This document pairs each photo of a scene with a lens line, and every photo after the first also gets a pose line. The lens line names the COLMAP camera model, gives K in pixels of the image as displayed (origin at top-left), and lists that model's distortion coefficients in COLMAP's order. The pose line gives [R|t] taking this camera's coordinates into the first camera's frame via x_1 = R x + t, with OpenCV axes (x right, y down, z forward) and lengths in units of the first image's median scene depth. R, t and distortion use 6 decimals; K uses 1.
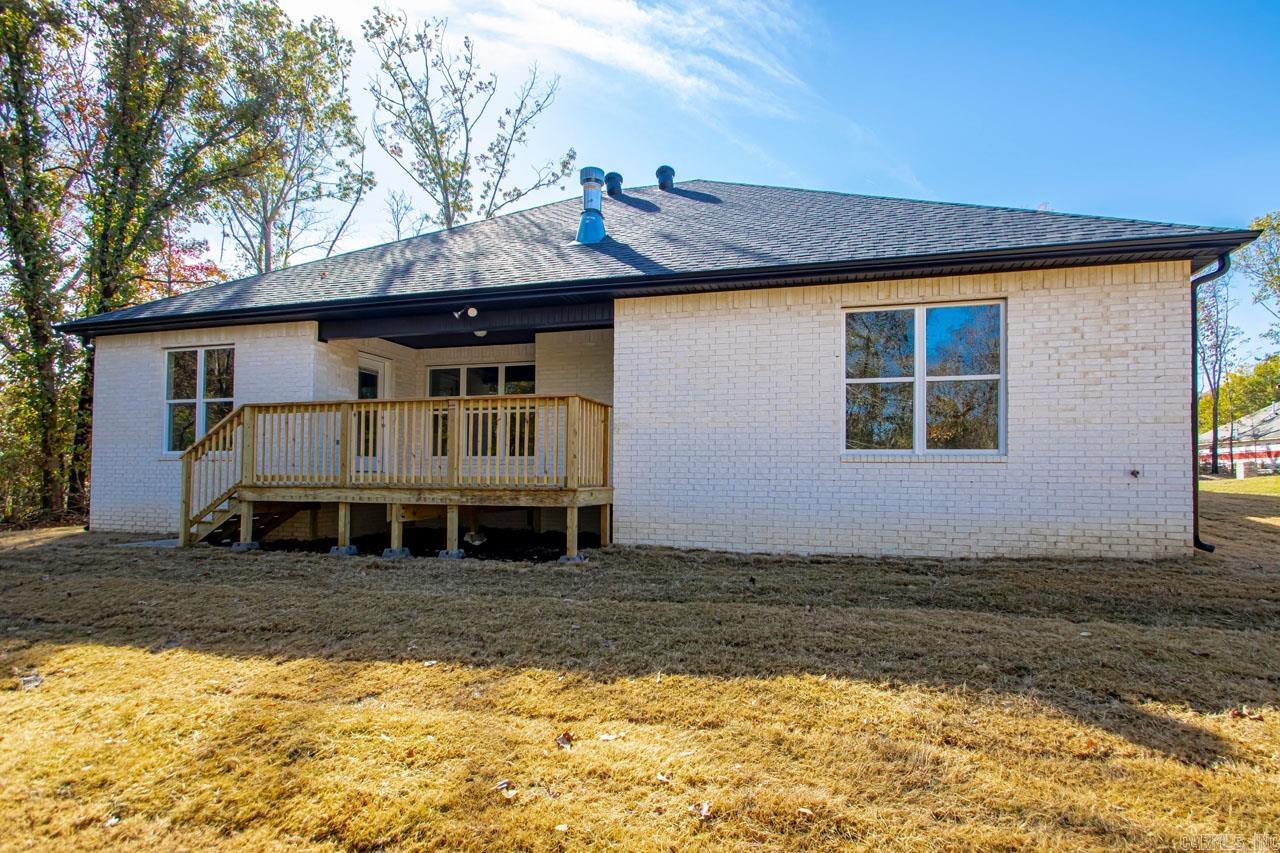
lens RADIAL K [[611.9, 0, 666.8], [0, 611.9, 444.3], [0, 0, 1]] dist [0.014645, -0.013944]
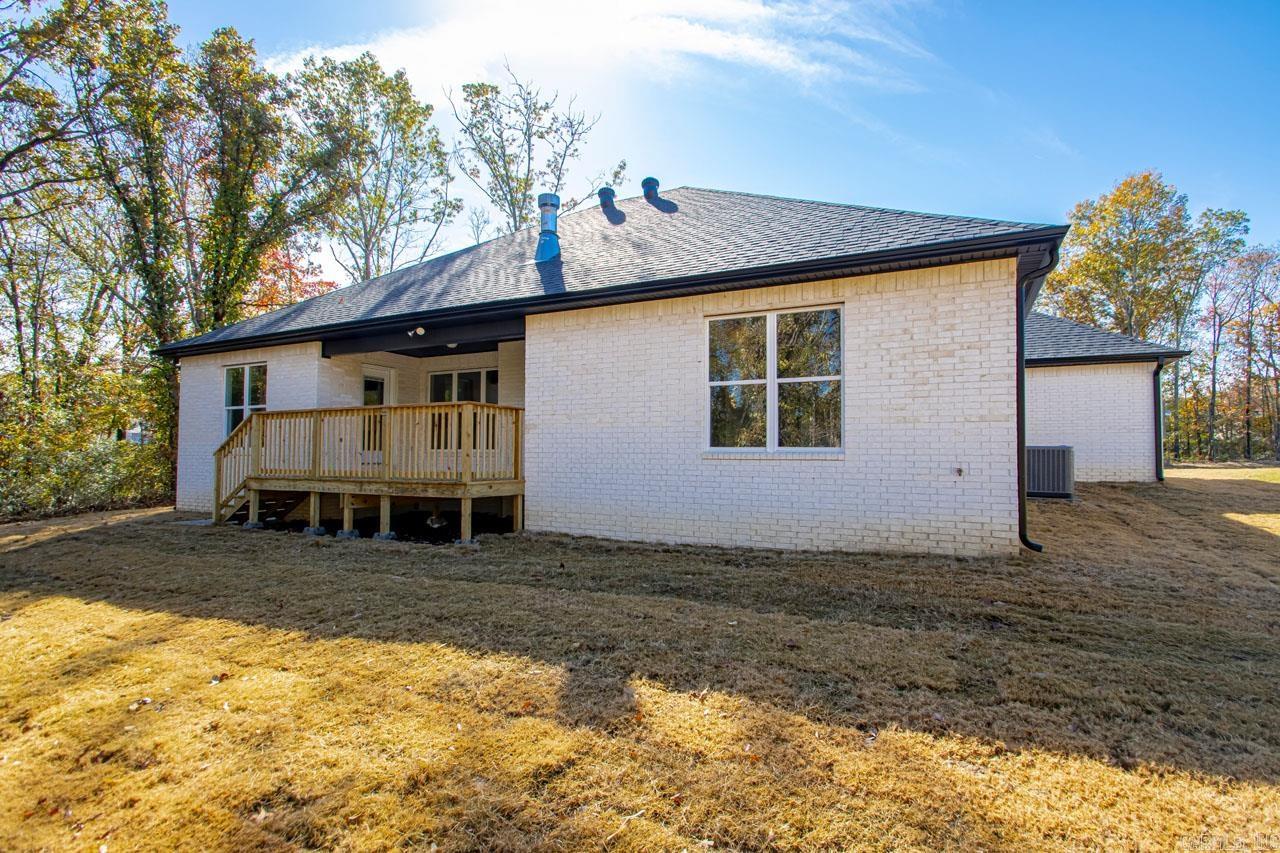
lens RADIAL K [[591.3, 0, 646.5], [0, 591.3, 424.1], [0, 0, 1]] dist [0.025499, -0.024627]
pose [[0.982401, -0.013139, -0.186319, 0.332975], [0.011659, 0.999891, -0.009036, -0.021206], [0.186417, 0.006705, 0.982448, -0.043776]]
